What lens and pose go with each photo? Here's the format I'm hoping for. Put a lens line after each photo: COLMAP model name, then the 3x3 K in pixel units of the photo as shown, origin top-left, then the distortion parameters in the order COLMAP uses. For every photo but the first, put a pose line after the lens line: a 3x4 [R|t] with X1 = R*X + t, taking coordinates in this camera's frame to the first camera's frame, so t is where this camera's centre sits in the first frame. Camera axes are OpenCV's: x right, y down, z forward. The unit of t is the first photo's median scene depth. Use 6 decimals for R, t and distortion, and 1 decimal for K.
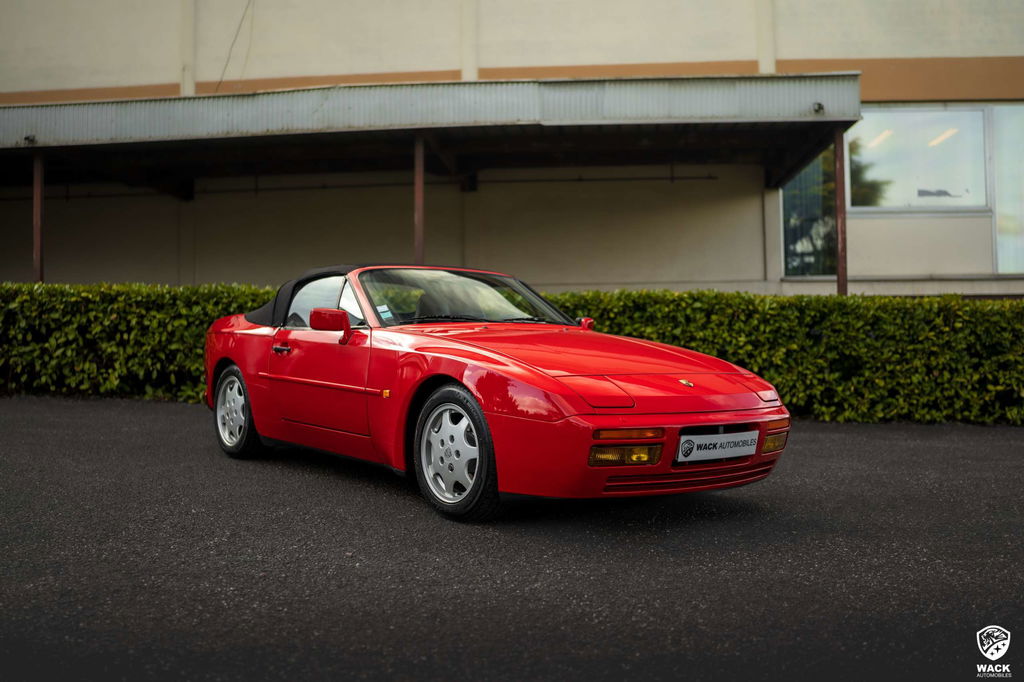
lens RADIAL K [[1055.0, 0, 524.7], [0, 1055.0, 338.3], [0, 0, 1]] dist [-0.187146, 0.245626]
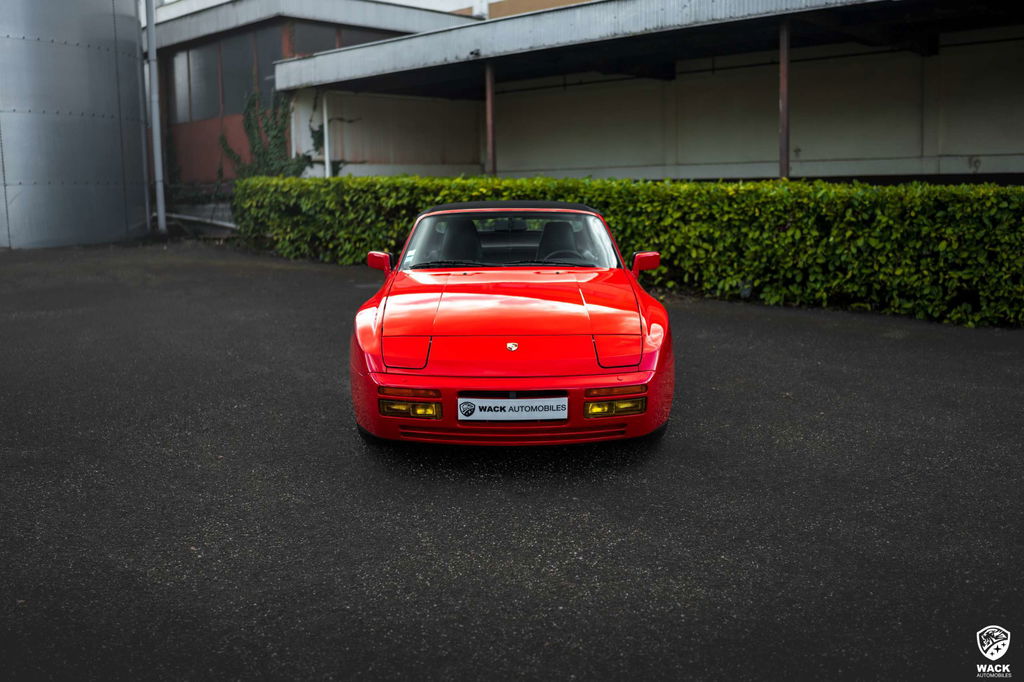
lens RADIAL K [[1026.2, 0, 512.0], [0, 1026.2, 341.0], [0, 0, 1]] dist [-0.187075, 0.179403]
pose [[0.780684, 0.084287, -0.619216, 0.353595], [0.019774, 0.987035, 0.159284, -0.057507], [0.624613, -0.136595, 0.768895, 0.079867]]
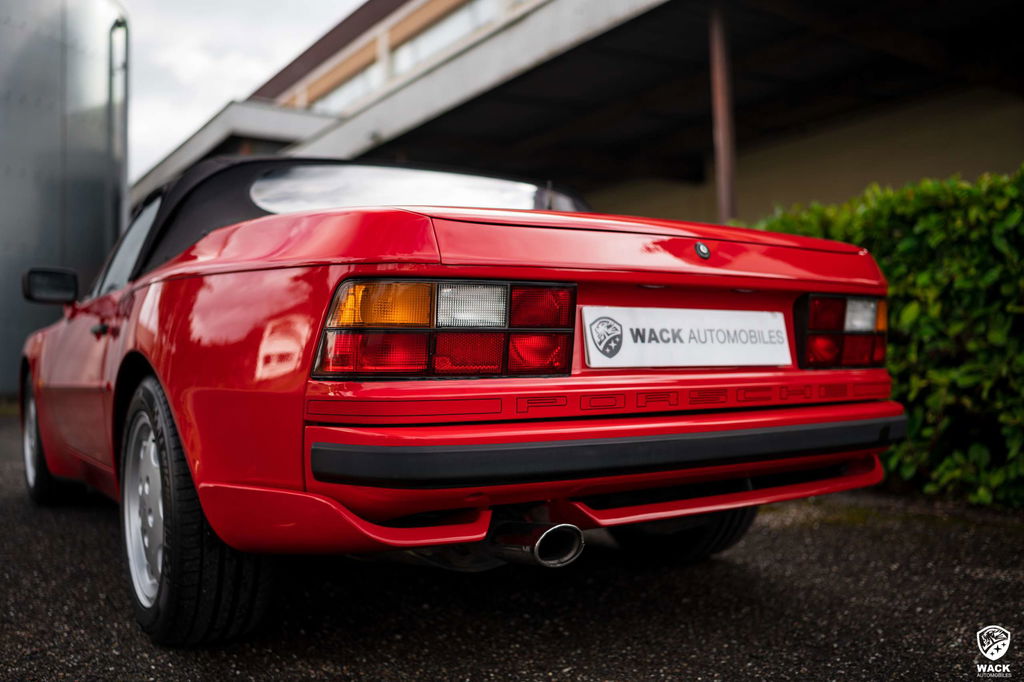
lens RADIAL K [[996.8, 0, 512.0], [0, 996.8, 341.0], [0, 0, 1]] dist [-0.188377, 0.252086]
pose [[0.626604, -0.045806, -0.777991, 0.296578], [0.028790, 0.998950, -0.035627, 0.023093], [0.778806, -0.000075, 0.627265, 0.626064]]
